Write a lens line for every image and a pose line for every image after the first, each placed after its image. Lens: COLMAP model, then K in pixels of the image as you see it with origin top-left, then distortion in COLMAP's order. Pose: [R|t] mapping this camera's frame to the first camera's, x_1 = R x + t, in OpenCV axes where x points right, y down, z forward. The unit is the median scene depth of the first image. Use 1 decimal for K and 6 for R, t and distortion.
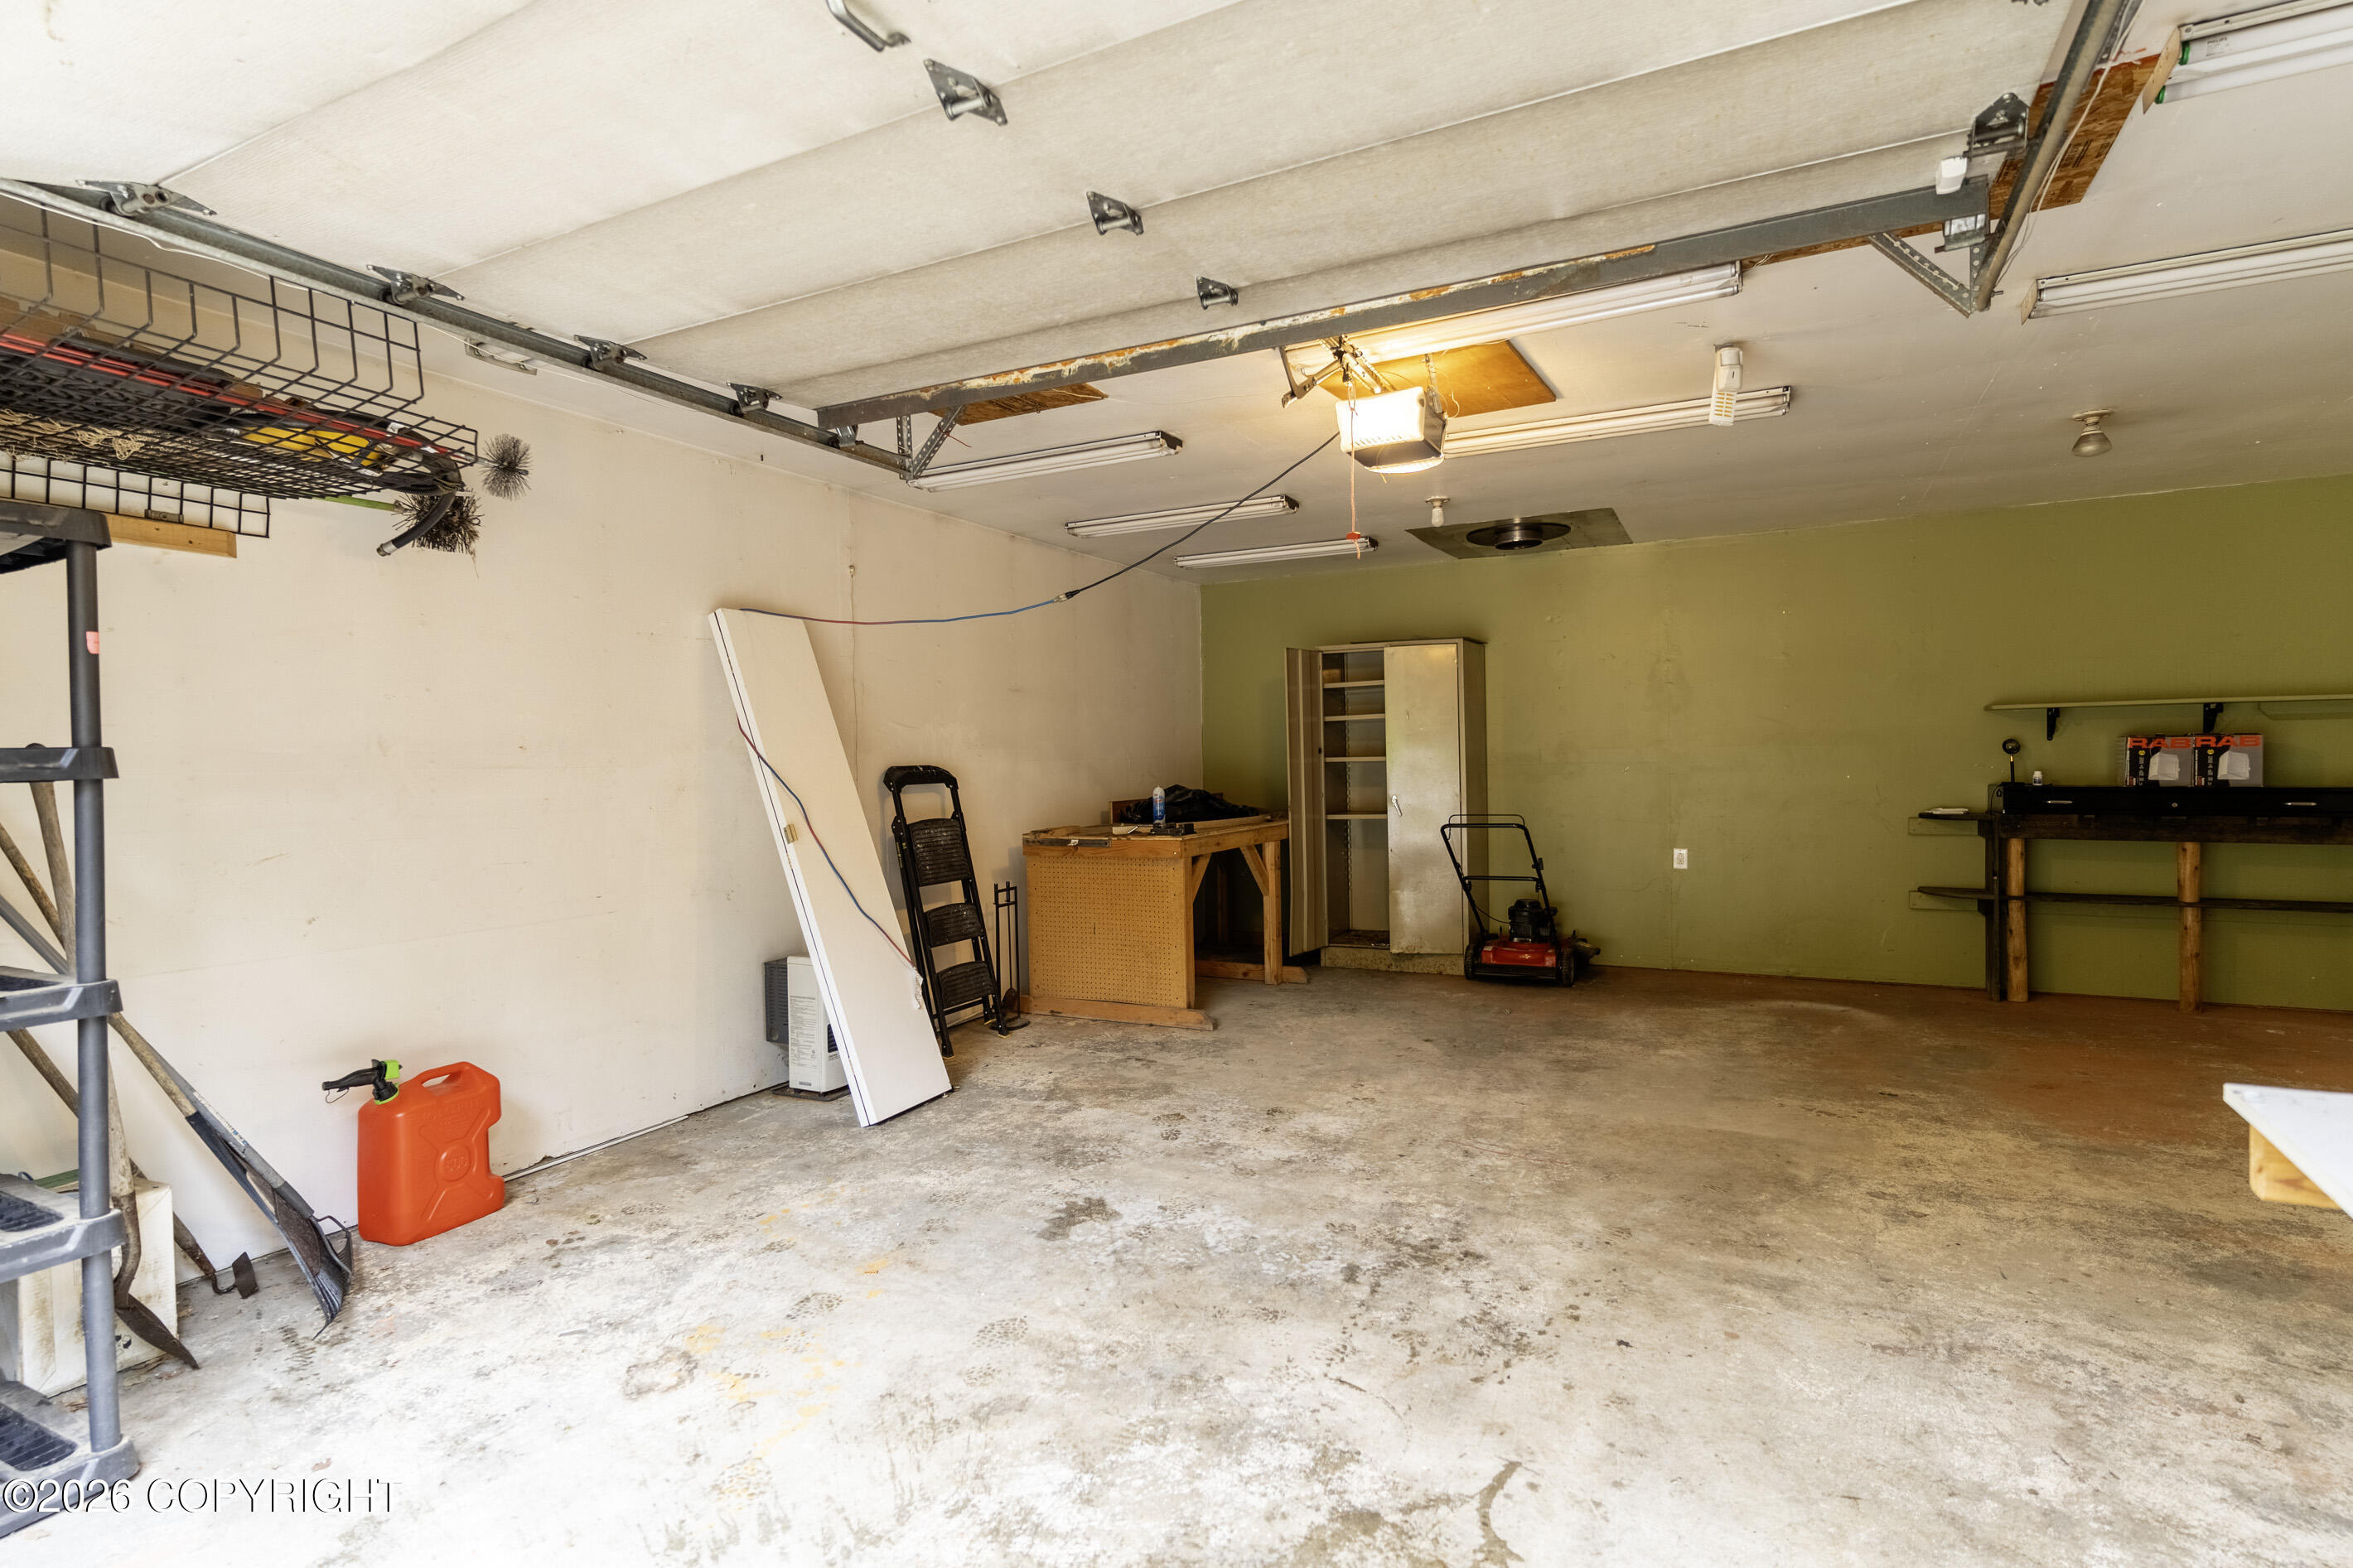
lens RADIAL K [[1152.9, 0, 1176.5], [0, 1152.9, 784.0], [0, 0, 1]] dist [0.000571, 0.001947]
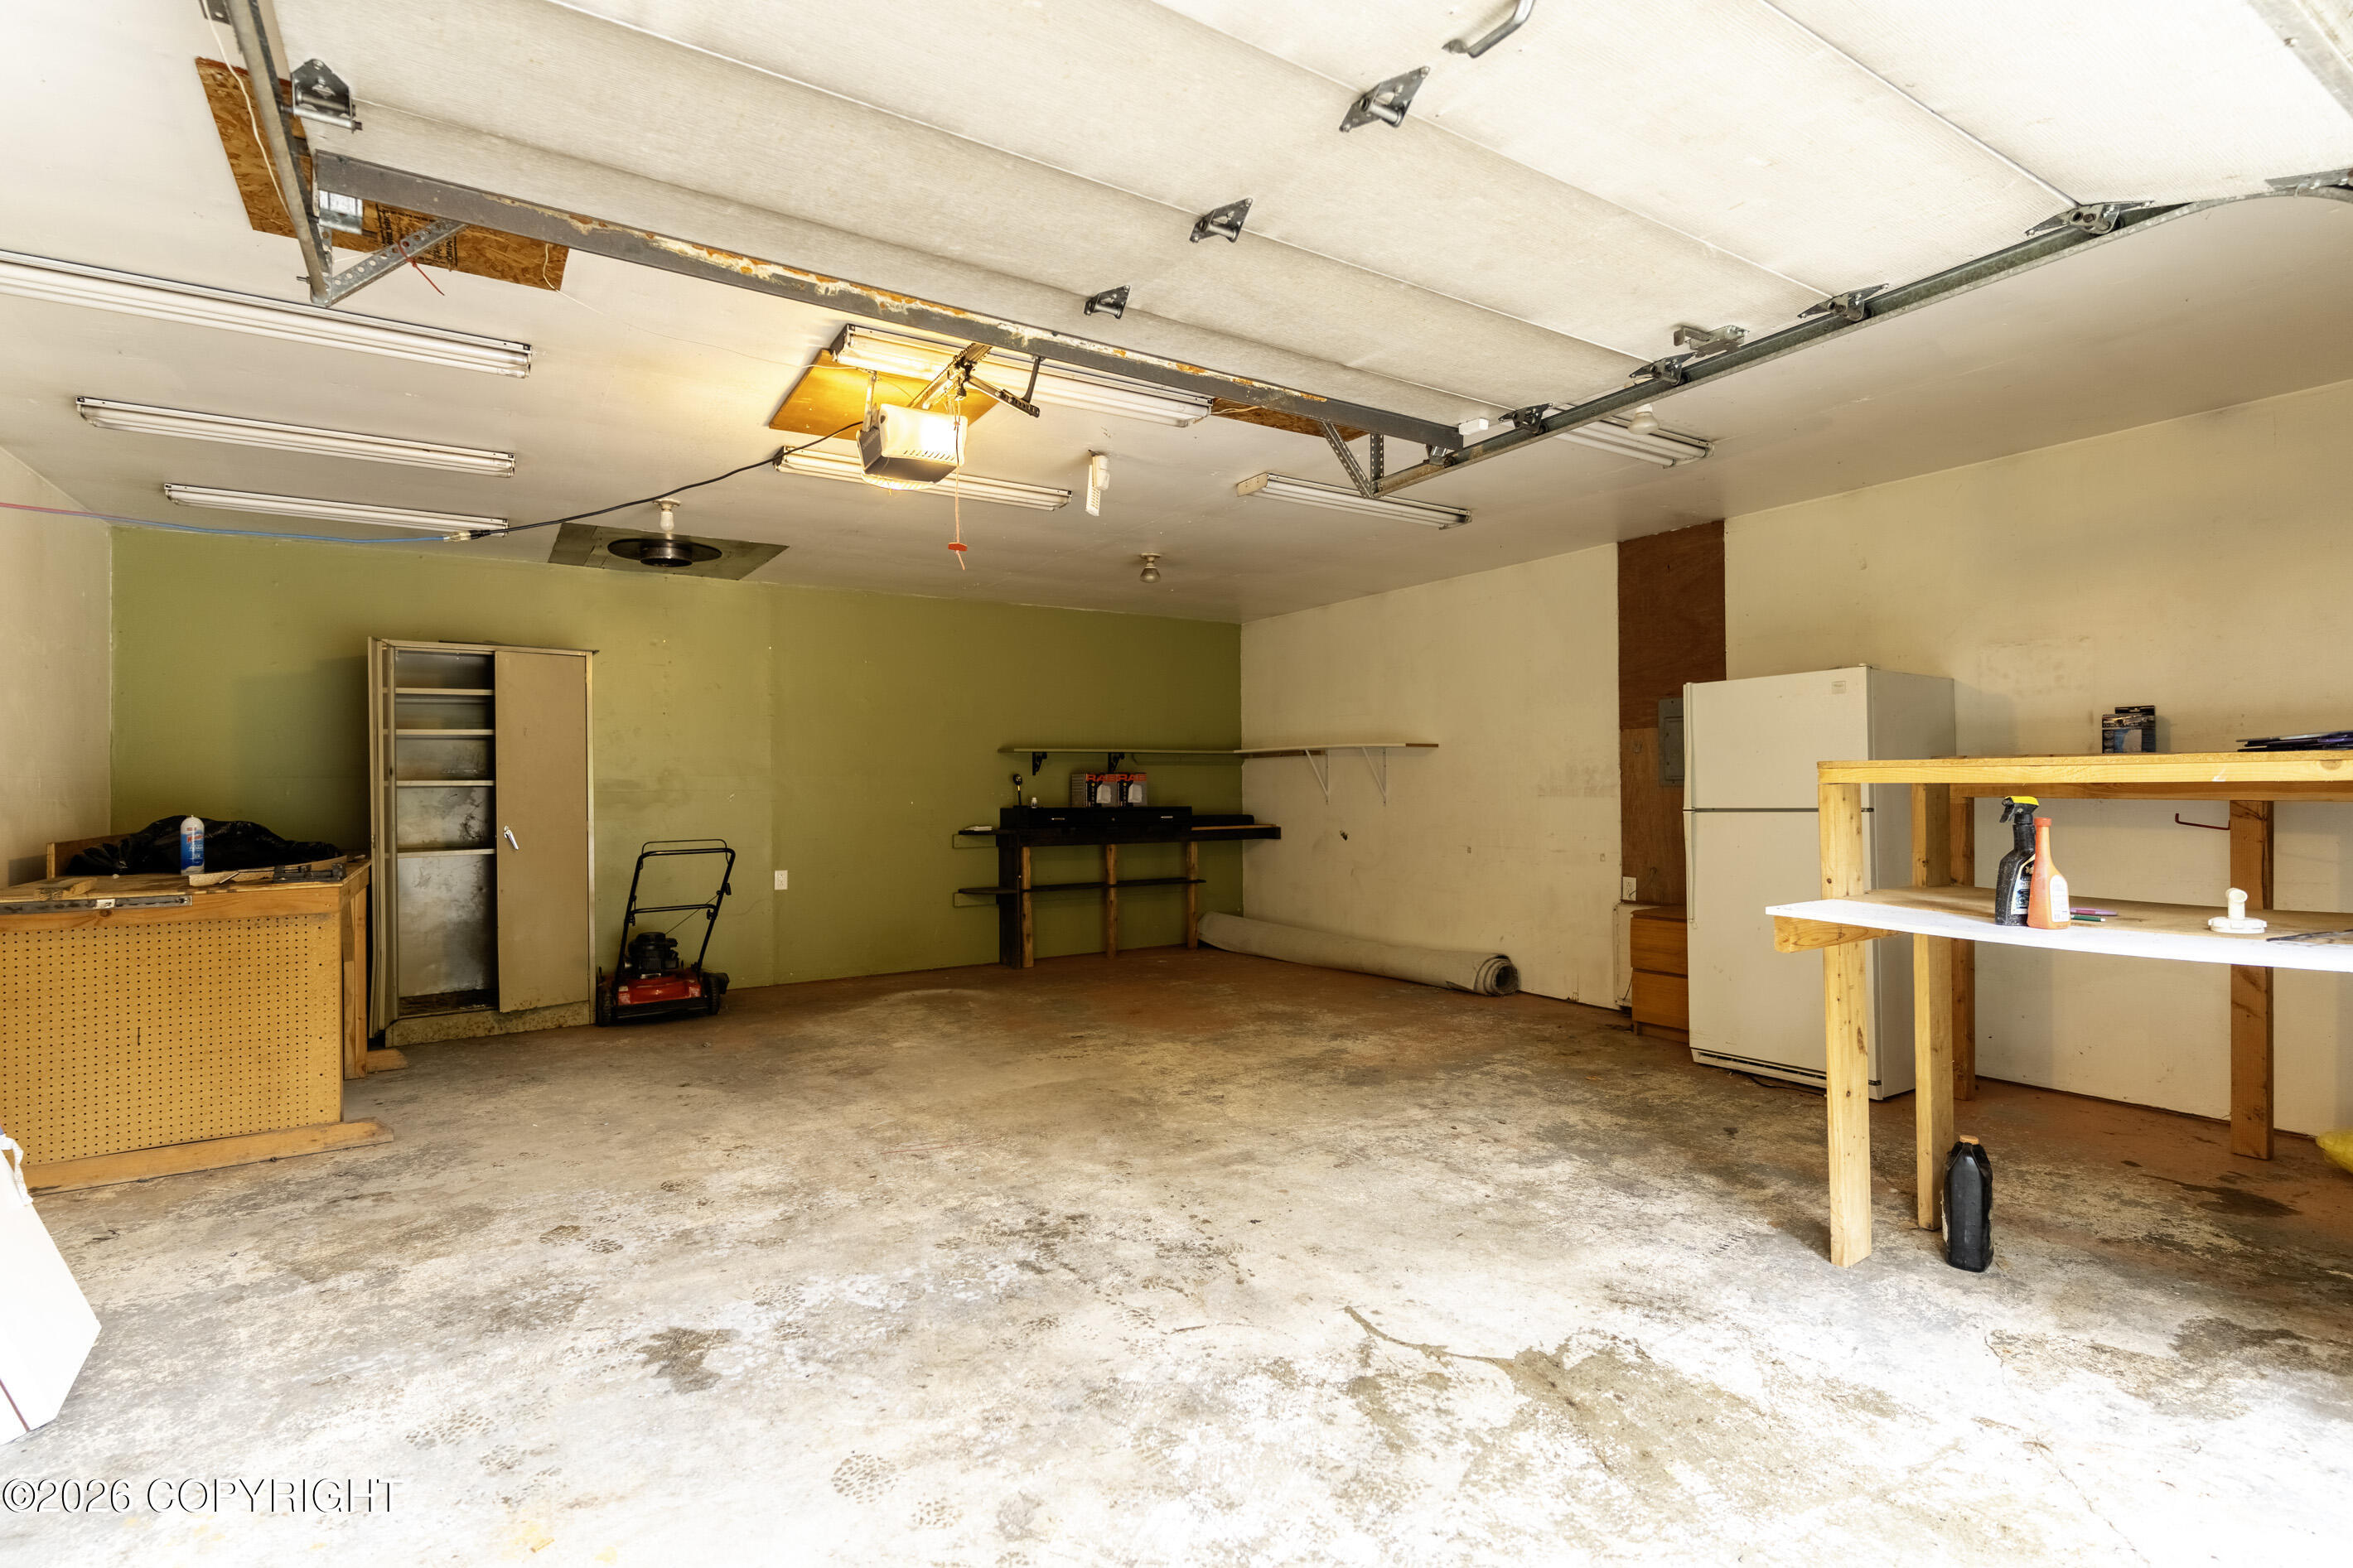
lens RADIAL K [[1107.5, 0, 1176.5], [0, 1107.5, 784.0], [0, 0, 1]] dist [0.000934, 0.001054]
pose [[0.503437, 0.014881, 0.863904, -0.557176], [0.017774, 0.999462, -0.027574, 0.021713], [-0.863849, 0.029237, 0.502901, 0.332312]]
